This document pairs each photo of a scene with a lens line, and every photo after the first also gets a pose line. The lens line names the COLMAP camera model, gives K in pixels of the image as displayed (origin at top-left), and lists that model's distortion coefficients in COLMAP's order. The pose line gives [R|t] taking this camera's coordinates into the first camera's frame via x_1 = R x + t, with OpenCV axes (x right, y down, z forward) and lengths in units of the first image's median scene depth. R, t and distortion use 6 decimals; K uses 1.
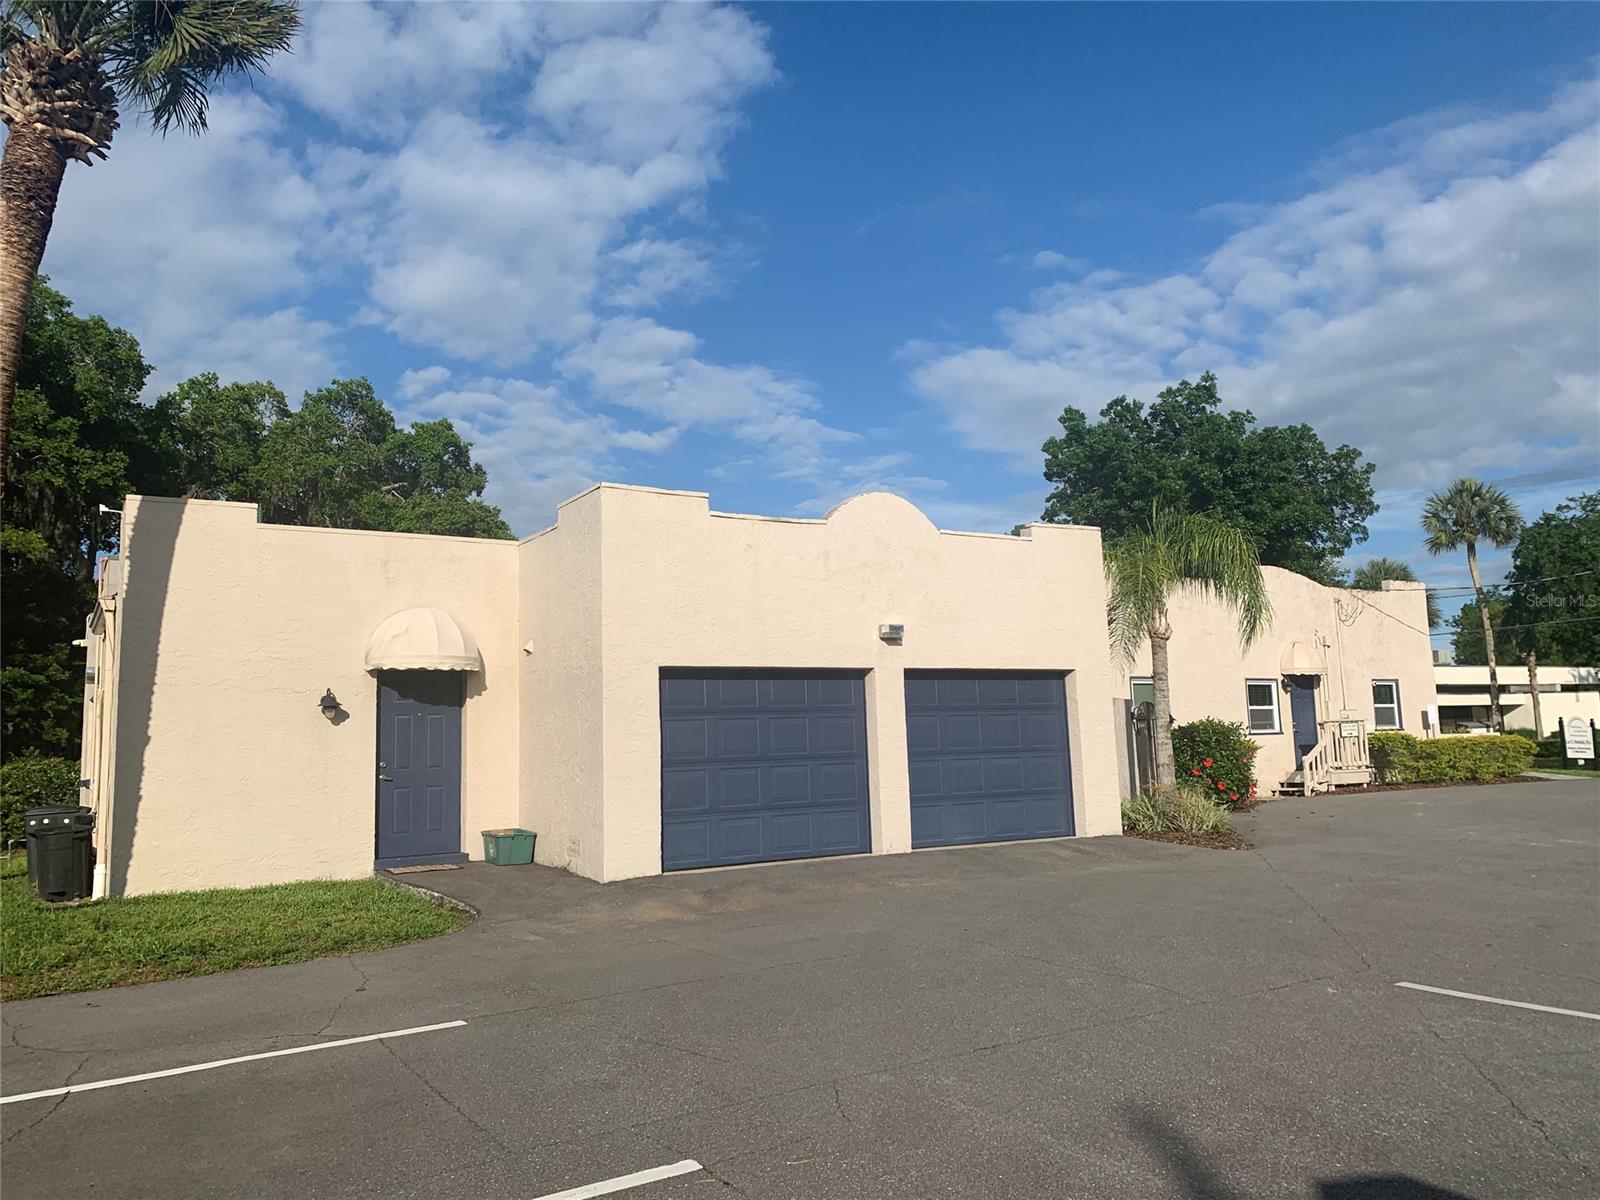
lens RADIAL K [[1189.0, 0, 806.3], [0, 1189.0, 572.3], [0, 0, 1]] dist [0.002806, -0.009826]
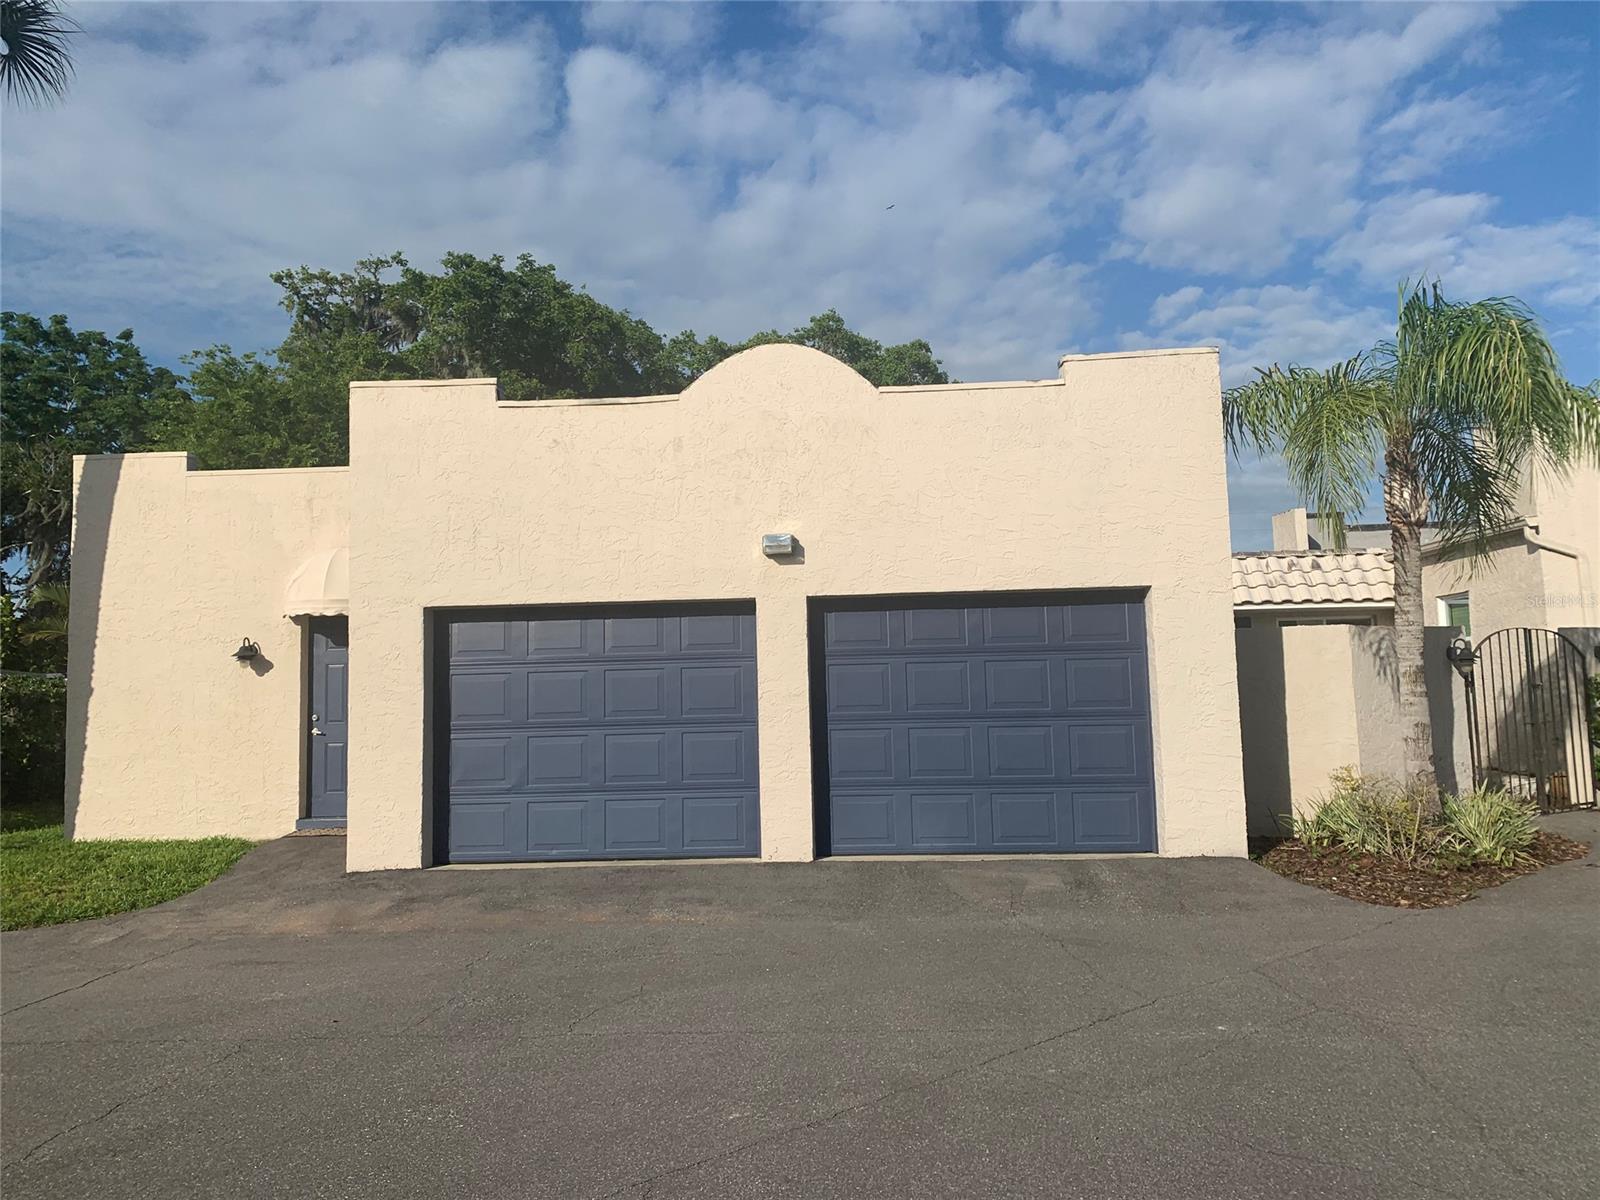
lens RADIAL K [[1165.5, 0, 849.8], [0, 1165.5, 555.4], [0, 0, 1]] dist [0.026358, 0.000442]
pose [[0.821636, -0.048892, -0.567912, 0.158079], [0.080347, 0.996301, 0.030471, 0.012417], [0.564321, -0.070666, 0.822525, 0.148155]]
